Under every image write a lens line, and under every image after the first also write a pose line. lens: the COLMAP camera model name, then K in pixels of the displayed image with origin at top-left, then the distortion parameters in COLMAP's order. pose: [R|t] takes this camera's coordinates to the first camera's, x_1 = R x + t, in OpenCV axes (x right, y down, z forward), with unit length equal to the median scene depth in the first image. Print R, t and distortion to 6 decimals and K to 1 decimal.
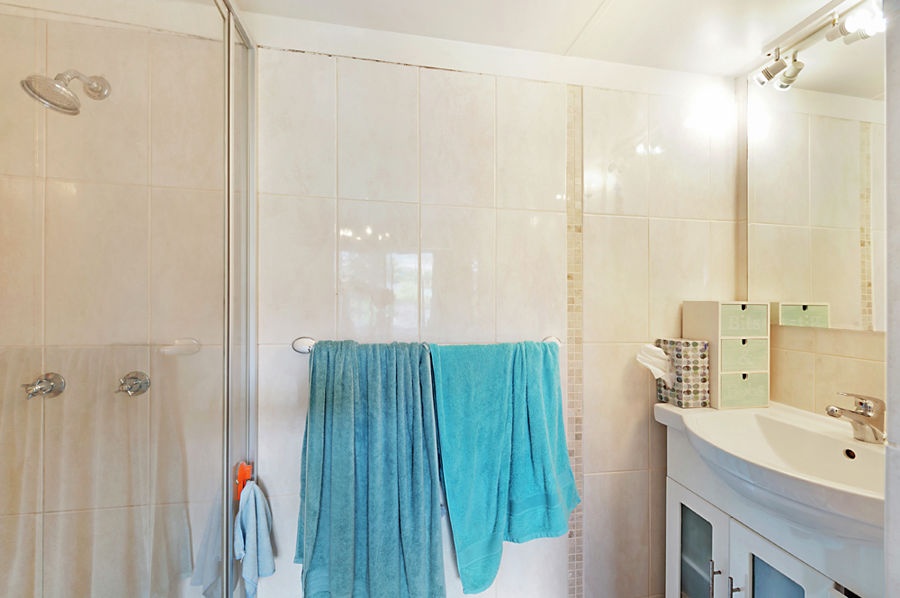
lens RADIAL K [[362.6, 0, 447.6], [0, 362.6, 297.6], [0, 0, 1]] dist [0.003282, -0.000019]
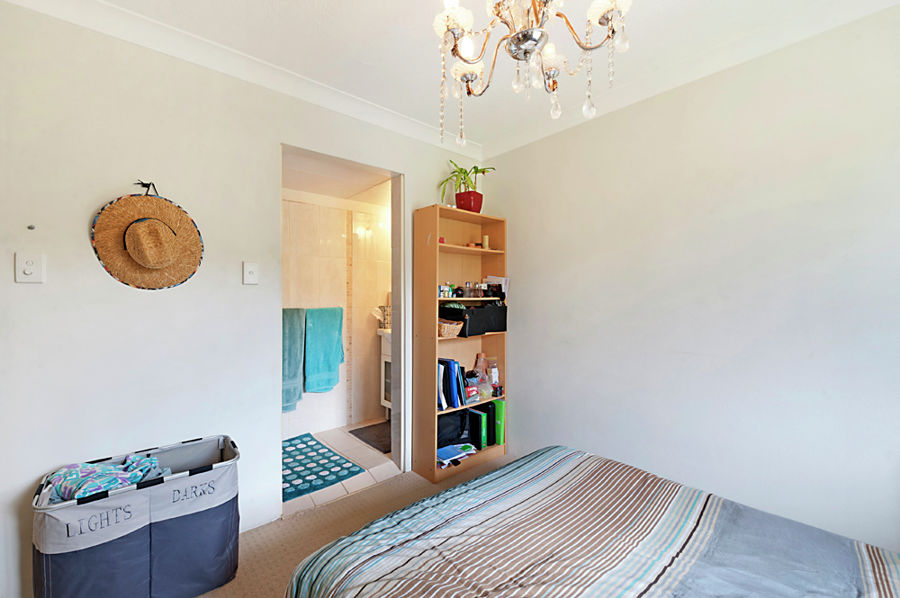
lens RADIAL K [[362.6, 0, 450.4], [0, 362.6, 293.6], [0, 0, 1]] dist [0.003282, -0.000019]
pose [[0.830829, -0.000333, 0.556528, -0.515254], [-0.009738, 0.999838, 0.015136, -0.026165], [-0.556443, -0.017994, 0.830691, -1.621274]]
